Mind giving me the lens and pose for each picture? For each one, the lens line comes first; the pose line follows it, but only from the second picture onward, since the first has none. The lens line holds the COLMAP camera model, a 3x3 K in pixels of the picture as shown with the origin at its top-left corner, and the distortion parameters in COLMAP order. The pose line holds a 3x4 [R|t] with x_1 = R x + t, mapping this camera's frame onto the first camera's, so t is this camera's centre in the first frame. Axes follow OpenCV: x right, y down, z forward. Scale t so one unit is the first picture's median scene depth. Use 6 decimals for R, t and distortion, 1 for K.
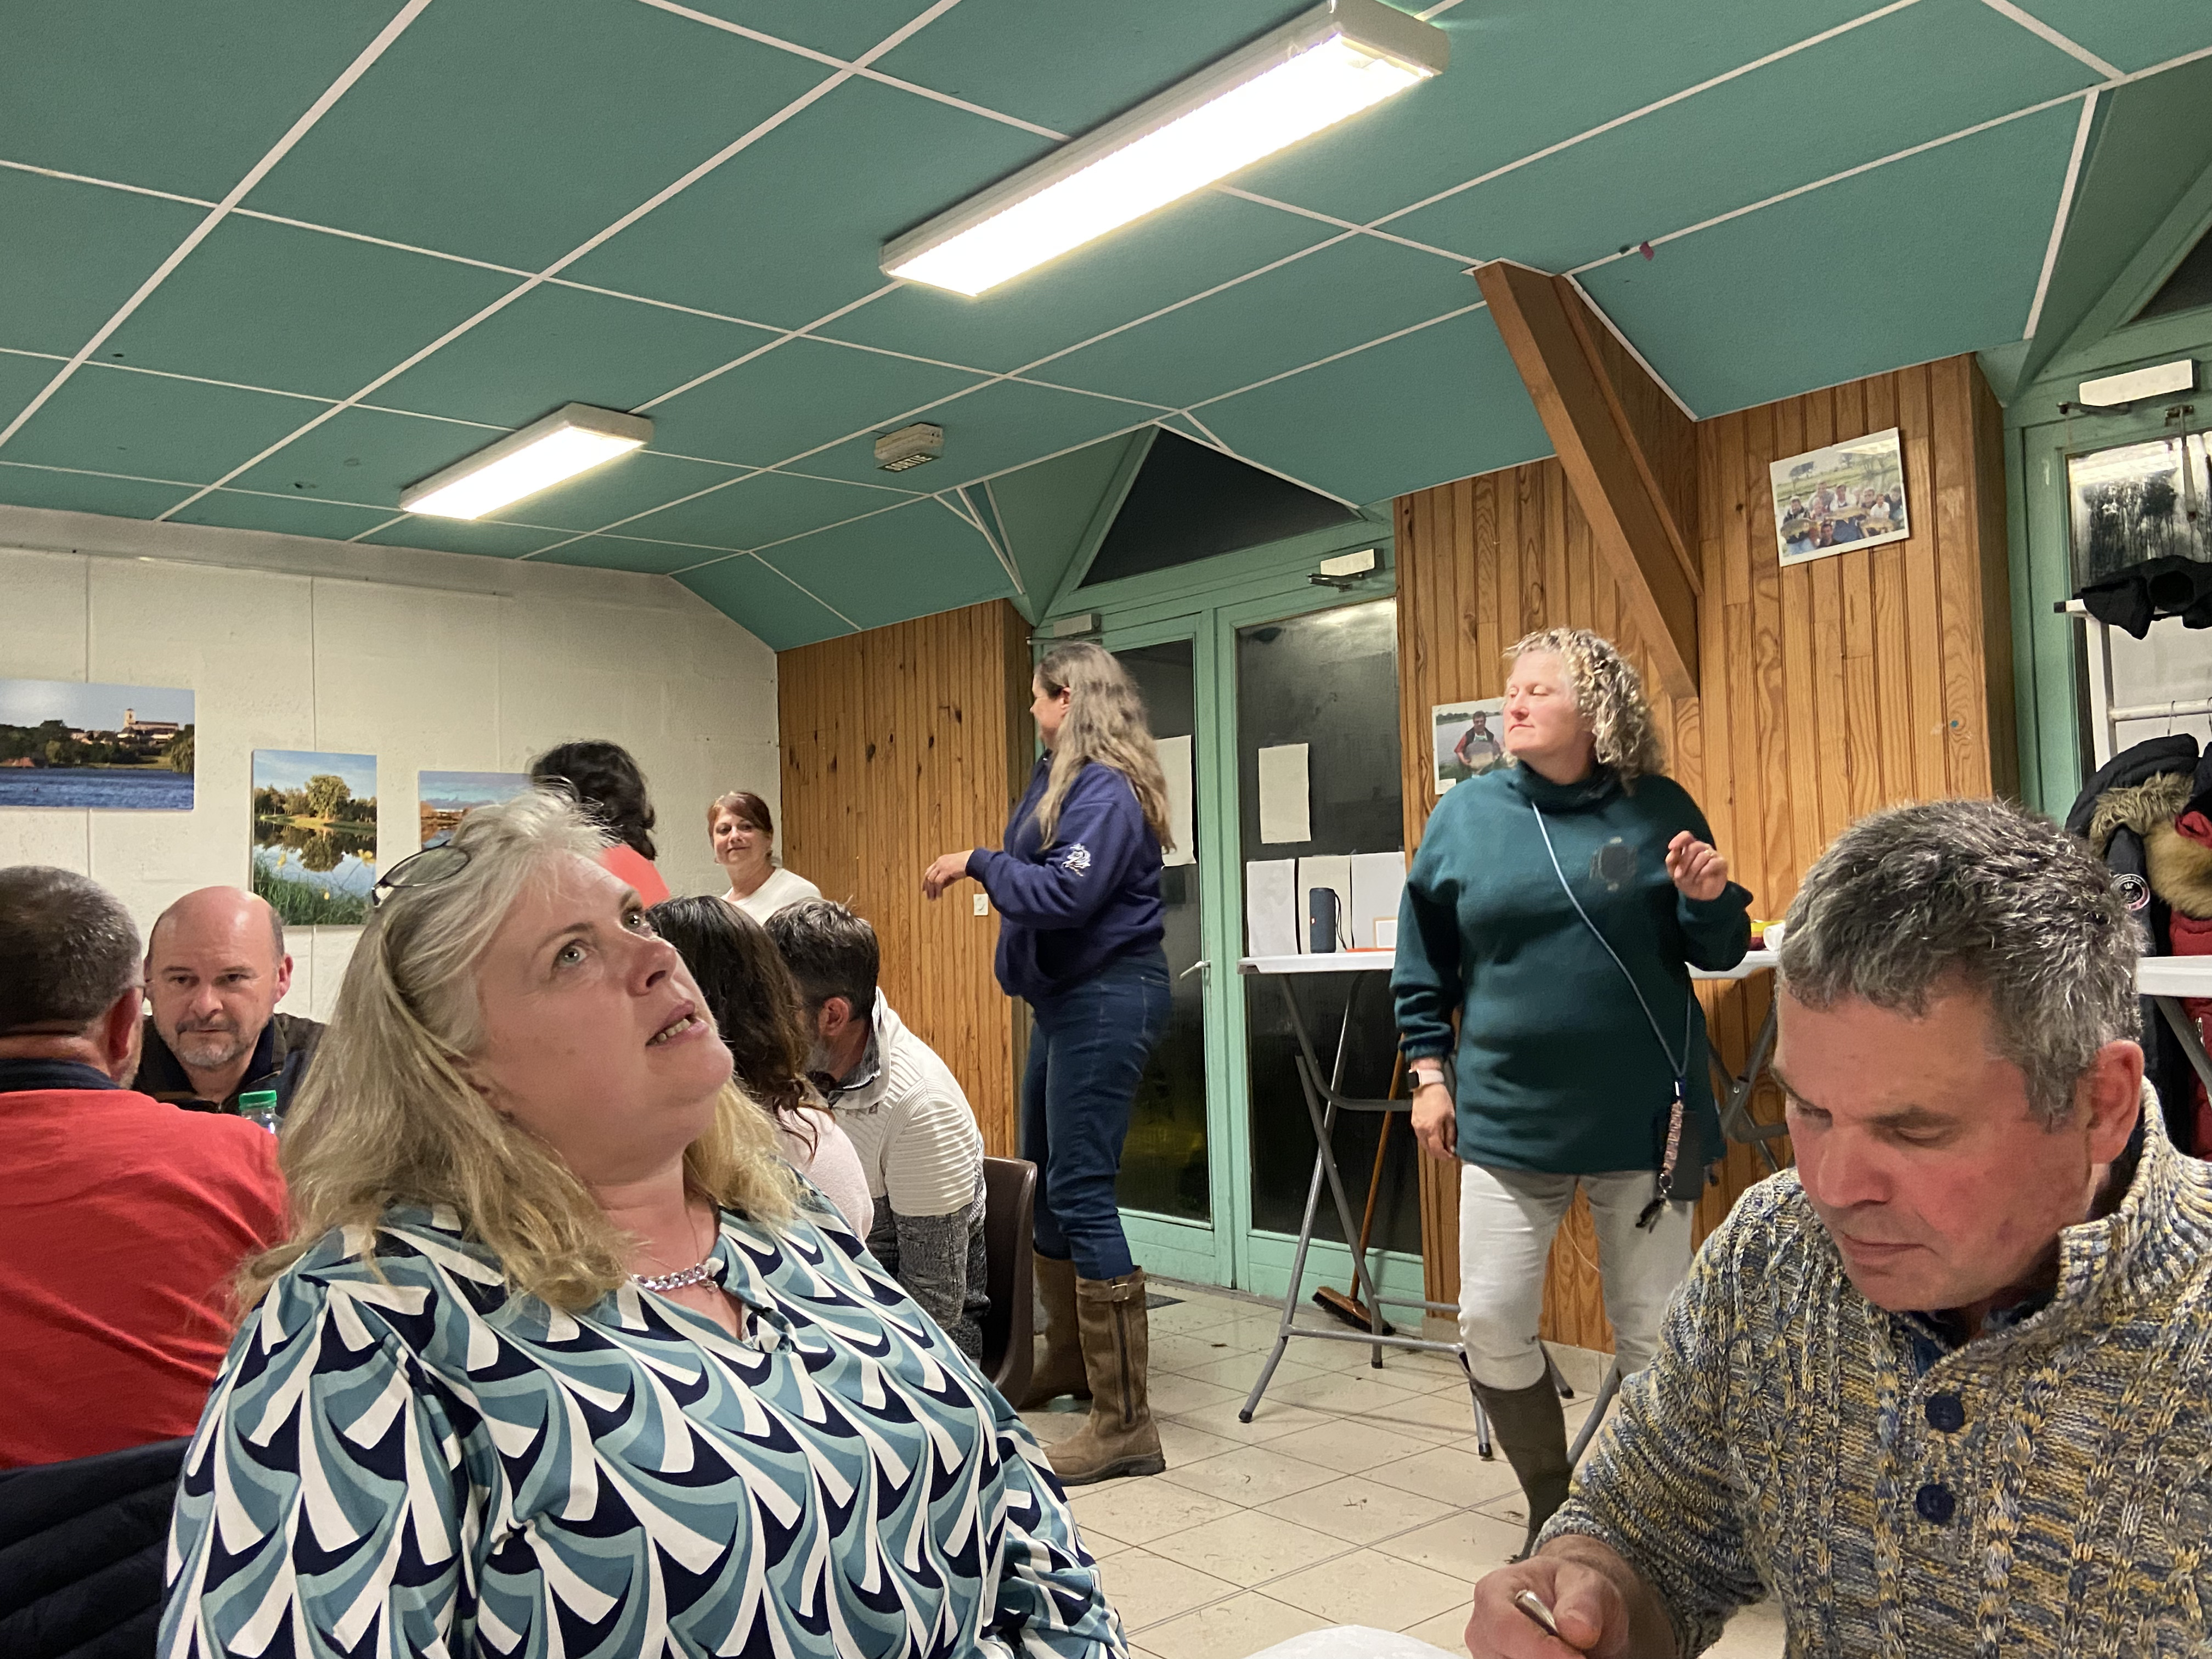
lens RADIAL K [[1812.7, 0, 1124.5], [0, 1812.7, 802.5], [0, 0, 1]] dist [0.128868, -0.163076]
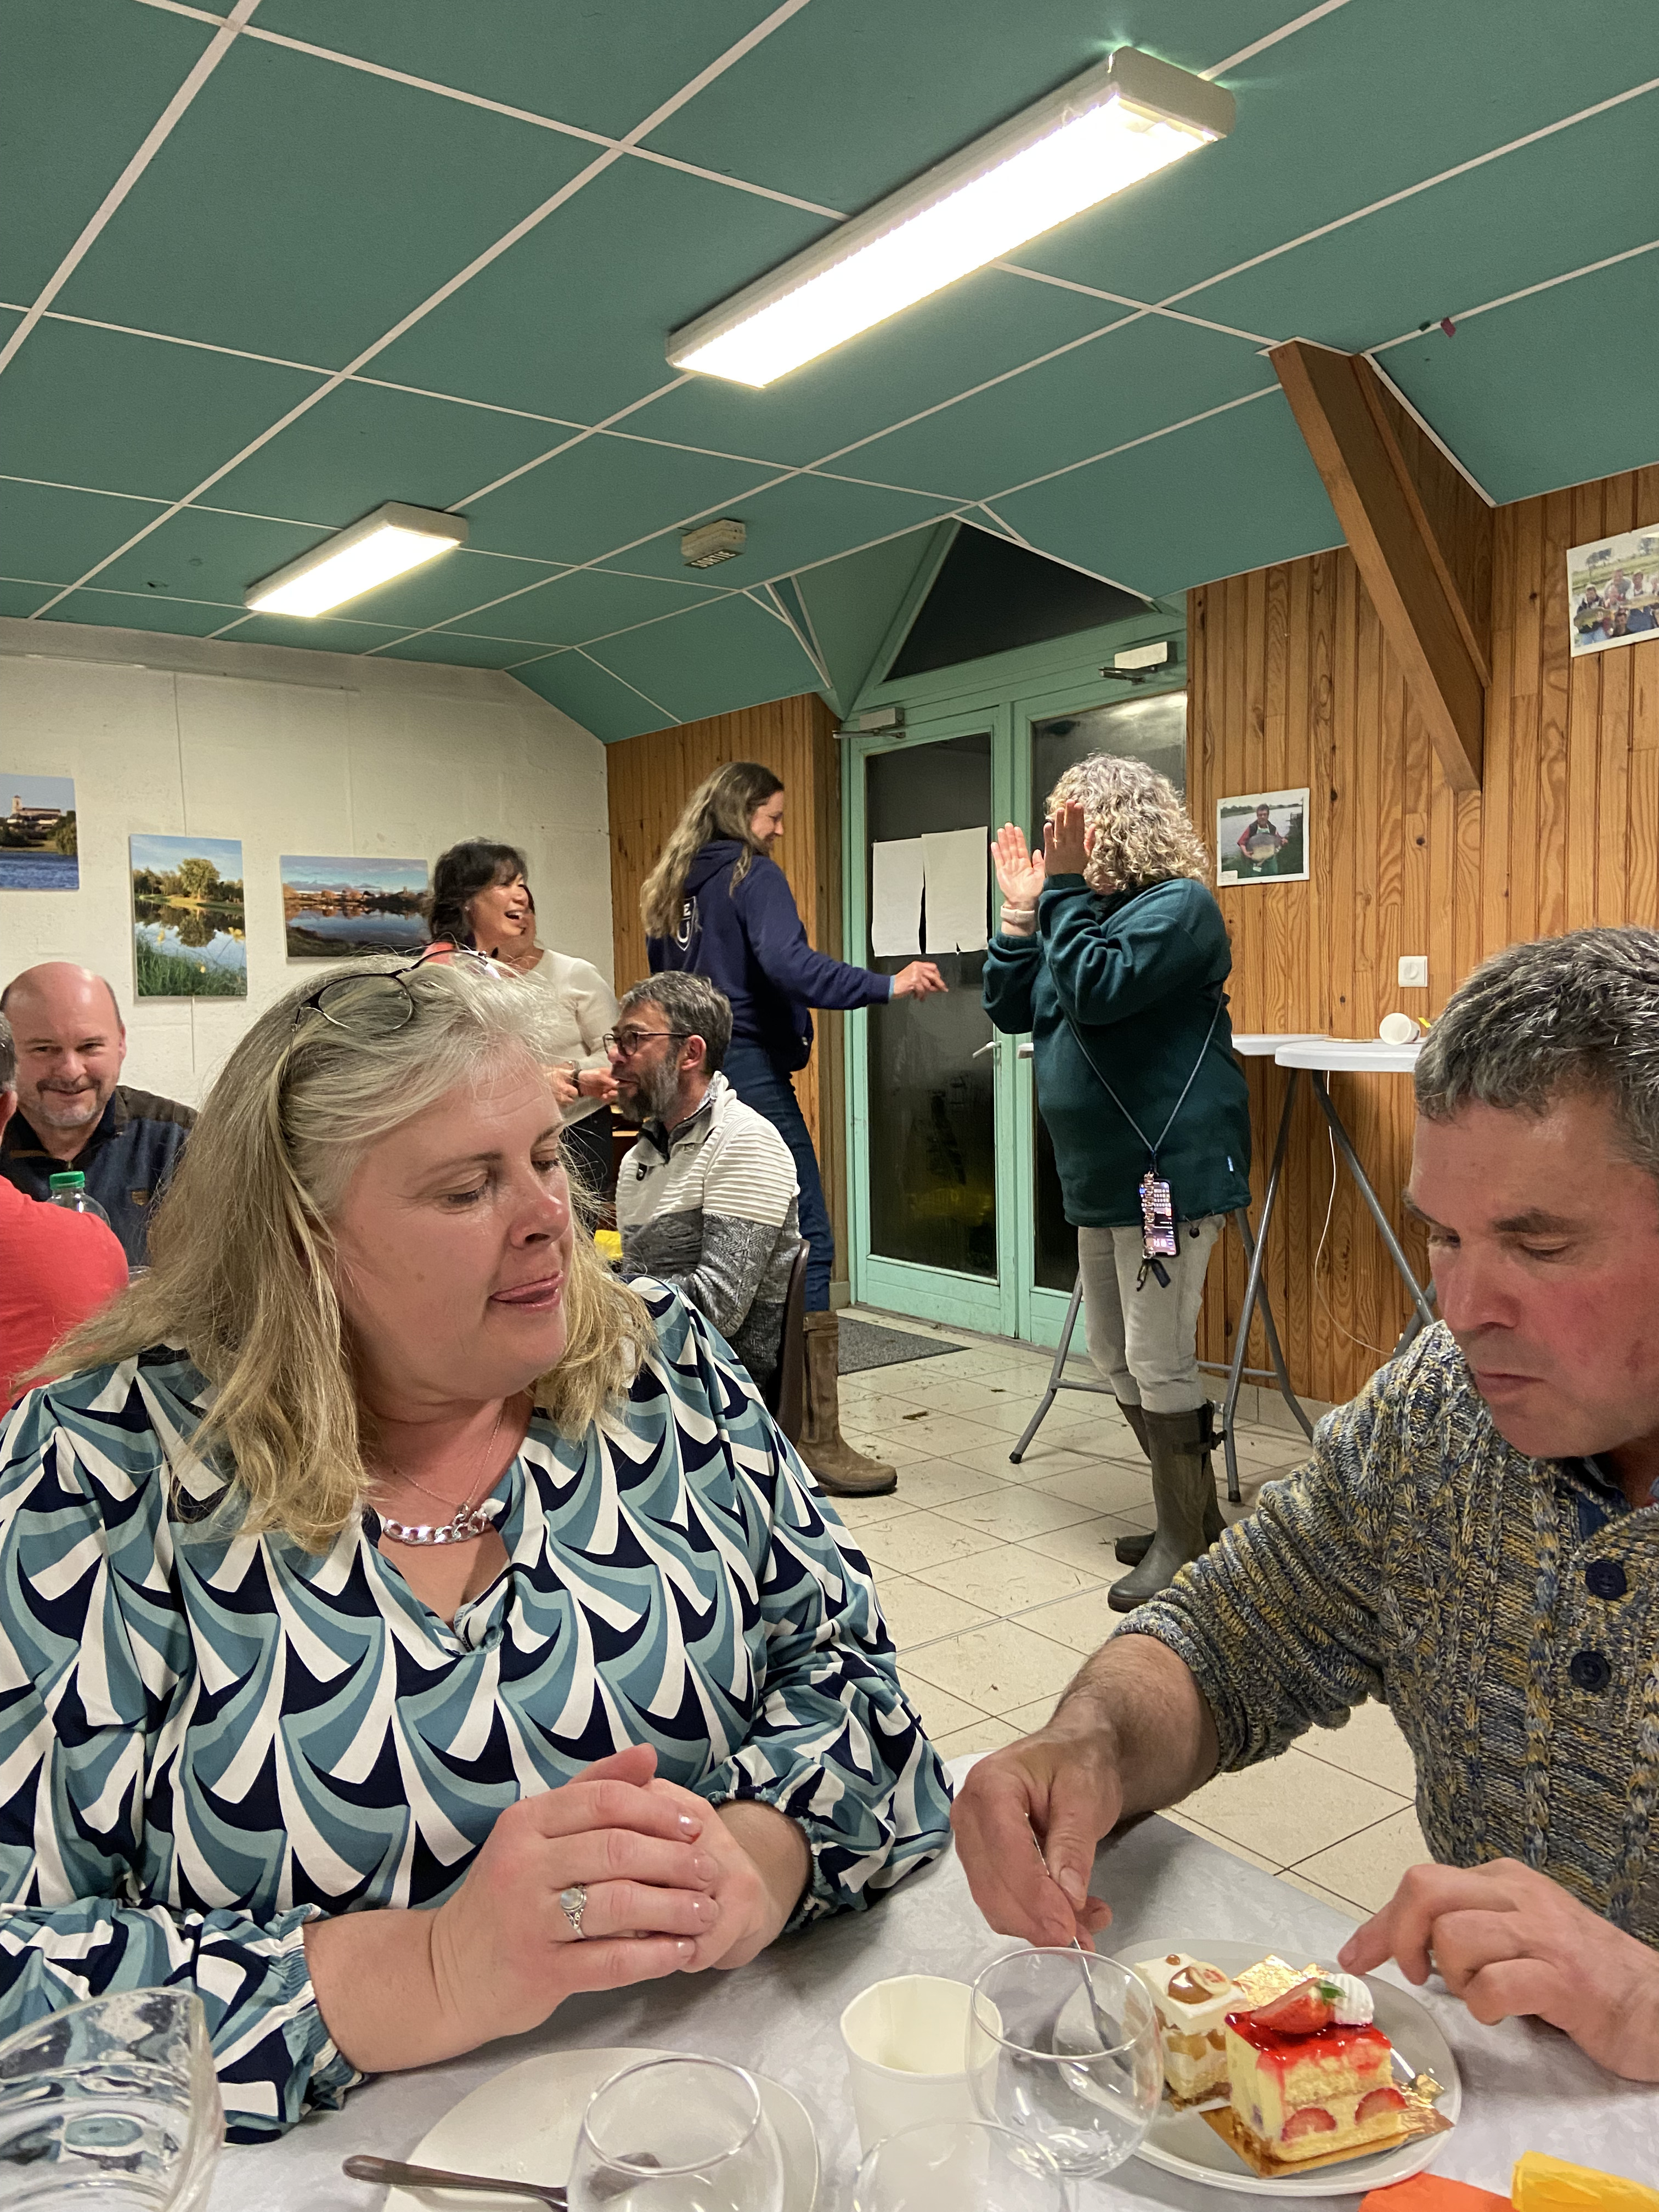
lens RADIAL K [[1655.6, 0, 835.8], [0, 1655.6, 1088.0], [0, 0, 1]] dist [0.134949, -0.169494]
pose [[0.997489, 0.013431, -0.069532, 0.020887], [-0.004737, 0.992306, 0.123717, -0.006692], [0.070659, -0.123077, 0.989878, 0.027203]]
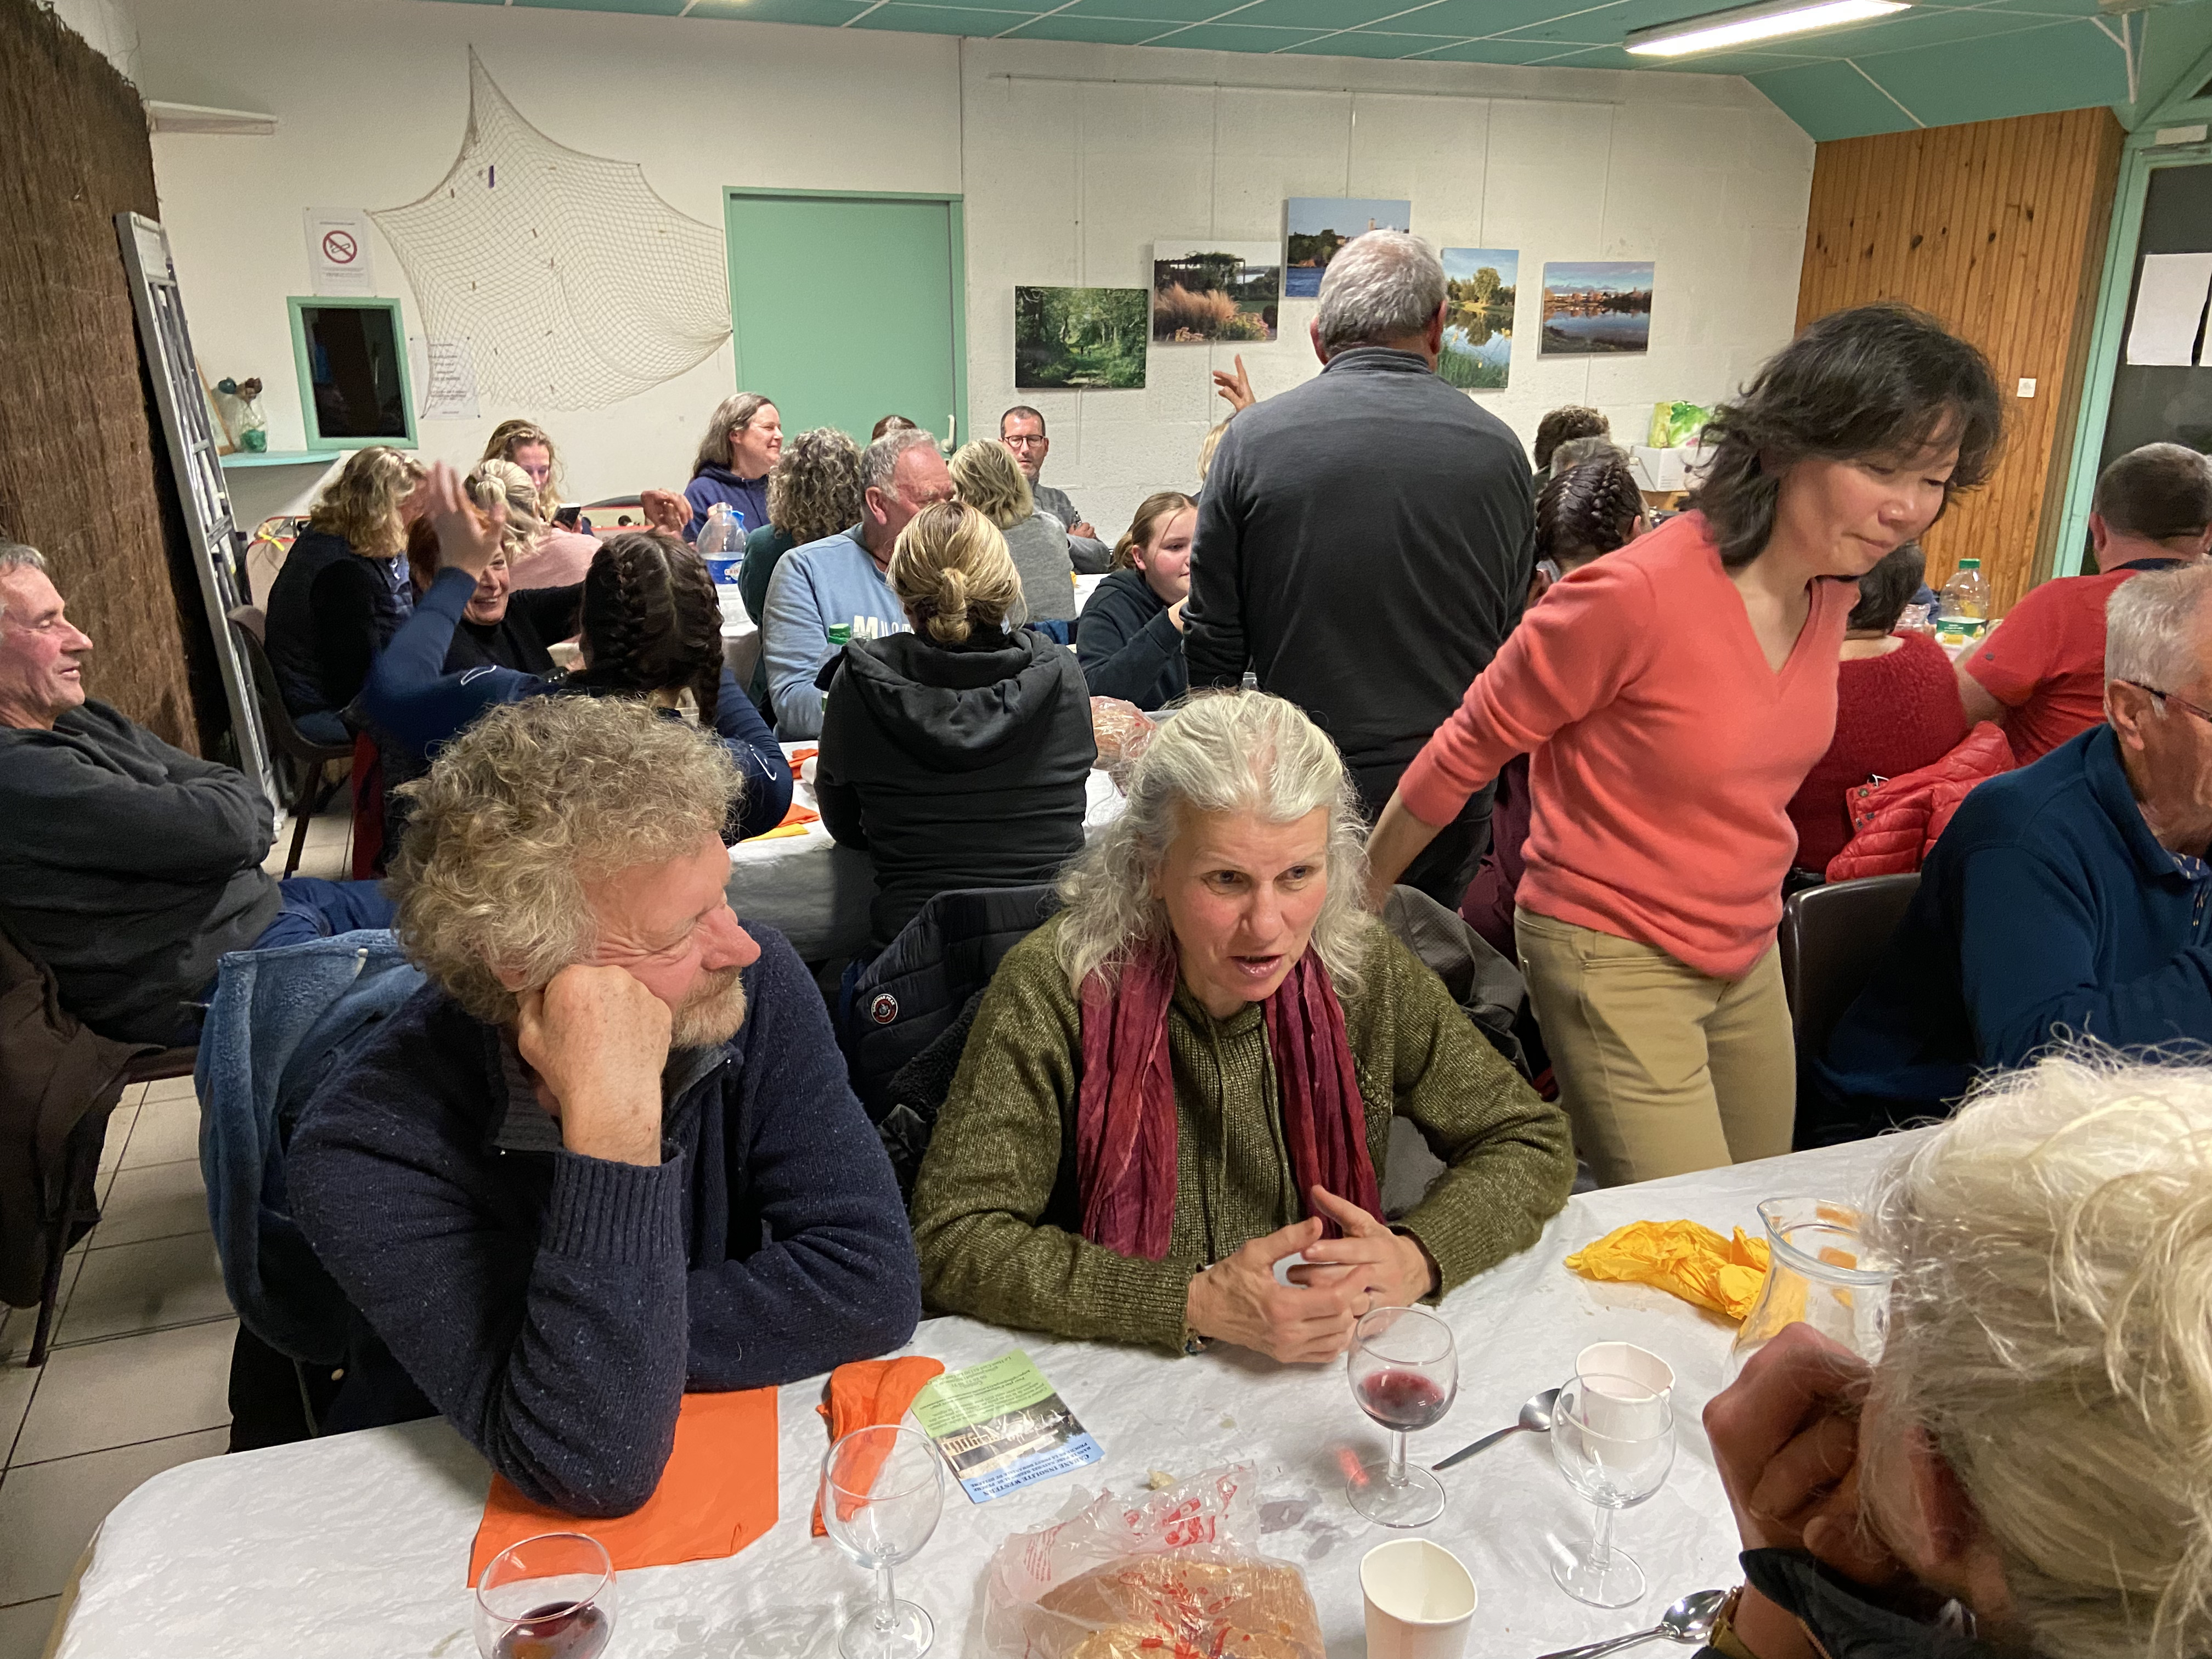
lens RADIAL K [[1654.0, 0, 1091.4], [0, 1654.0, 835.1], [0, 0, 1]] dist [0.137814, -0.174101]
pose [[0.938167, 0.127903, -0.321688, -0.325600], [-0.007253, 0.936302, 0.351121, -0.069235], [0.346107, -0.327077, 0.879336, -0.345296]]
